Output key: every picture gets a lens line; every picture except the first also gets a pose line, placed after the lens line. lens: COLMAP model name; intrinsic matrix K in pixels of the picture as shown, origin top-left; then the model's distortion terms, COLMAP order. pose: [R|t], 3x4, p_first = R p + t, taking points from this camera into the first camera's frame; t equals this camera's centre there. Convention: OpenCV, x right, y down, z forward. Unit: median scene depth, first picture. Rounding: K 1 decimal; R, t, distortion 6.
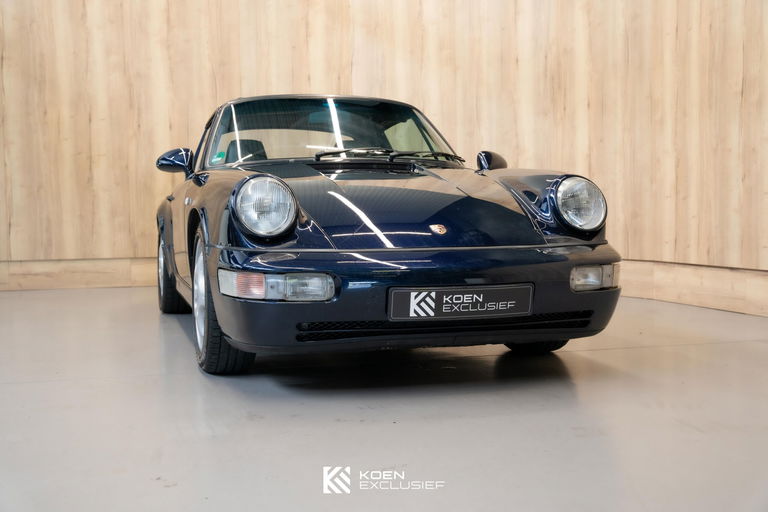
lens RADIAL K [[911.9, 0, 381.8], [0, 911.9, 255.9], [0, 0, 1]] dist [0.101314, 0.000000]
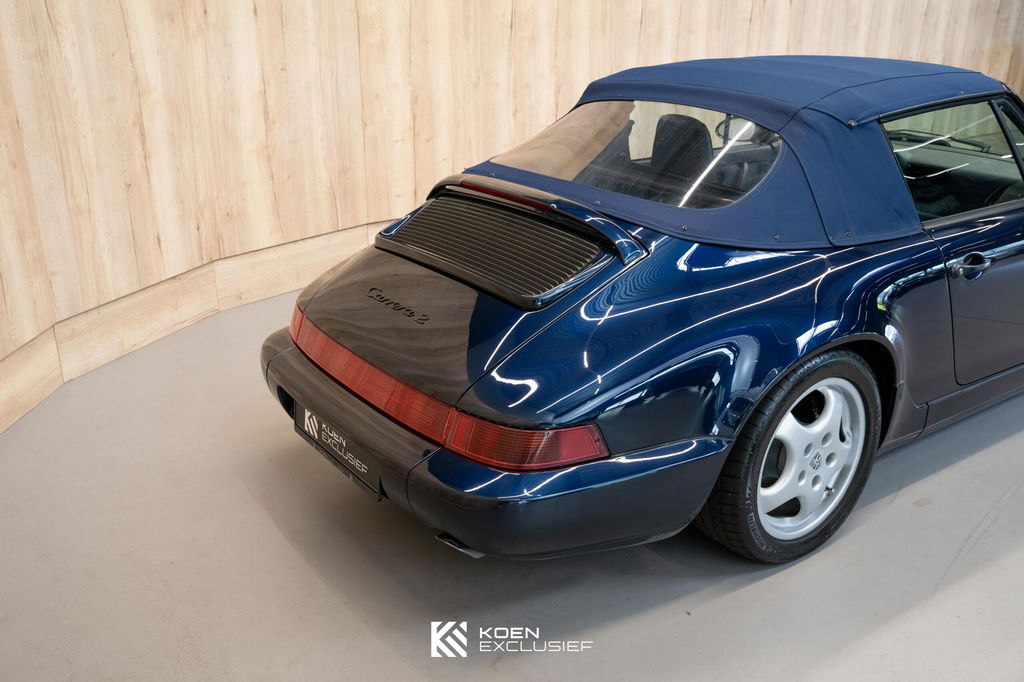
lens RADIAL K [[959.6, 0, 510.5], [0, 959.6, 336.0], [0, 0, 1]] dist [0.033966, 0.000000]
pose [[-0.330376, -0.319962, 0.887962, -0.558511], [0.052510, 0.933100, 0.355764, -0.206316], [-0.942388, 0.164162, -0.291473, 1.203202]]
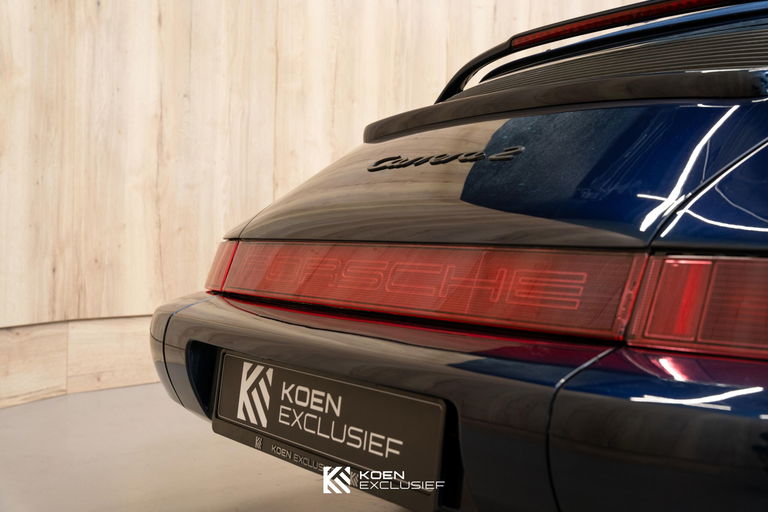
lens RADIAL K [[911.9, 0, 383.3], [0, 911.9, 252.9], [0, 0, 1]] dist [0.101314, 0.000000]
pose [[-0.362637, -0.009265, 0.931884, -0.345033], [0.030884, 0.999282, 0.021953, -0.045804], [-0.931419, 0.036742, -0.362091, 1.215357]]
